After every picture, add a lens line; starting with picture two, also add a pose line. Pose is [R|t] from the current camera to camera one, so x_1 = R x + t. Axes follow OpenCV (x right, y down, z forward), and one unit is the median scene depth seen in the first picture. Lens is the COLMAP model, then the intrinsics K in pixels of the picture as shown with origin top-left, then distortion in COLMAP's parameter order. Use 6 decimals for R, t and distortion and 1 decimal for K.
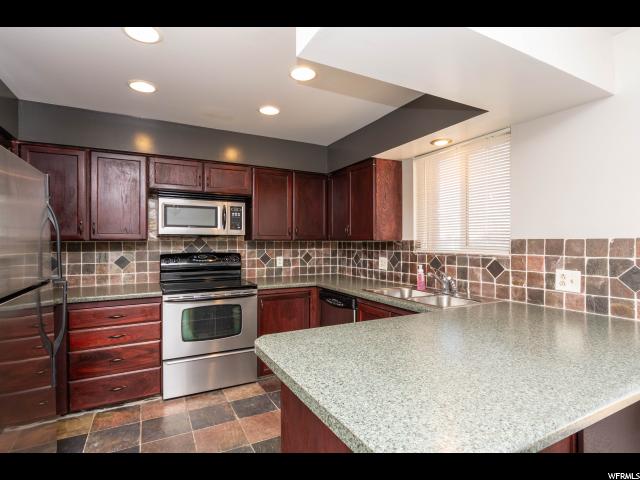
lens RADIAL K [[311.4, 0, 315.2], [0, 311.4, 241.2], [0, 0, 1]] dist [-0.017467, 0.000006]
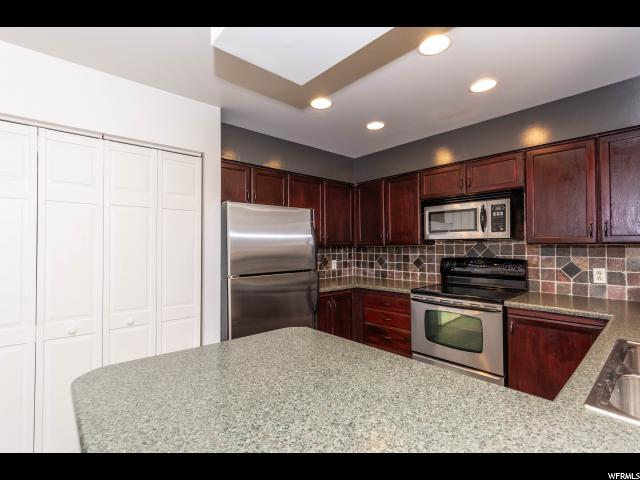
lens RADIAL K [[311.4, 0, 318.3], [0, 311.4, 242.1], [0, 0, 1]] dist [-0.017467, 0.000006]
pose [[0.238853, -0.008627, -0.971017, 0.476584], [0.013183, 0.999897, -0.005641, -0.011834], [0.970966, -0.011454, 0.238943, 0.344420]]
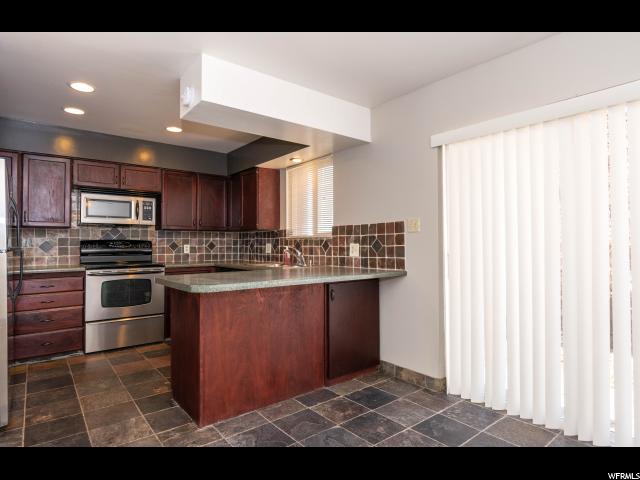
lens RADIAL K [[344.8, 0, 297.7], [0, 344.8, 239.3], [0, 0, 1]] dist [-0.018406, 0.000924]
pose [[0.988404, 0.005186, 0.151757, 0.132256], [-0.004019, 0.999960, -0.007993, 0.048844], [-0.151793, 0.007290, 0.988385, -0.449681]]
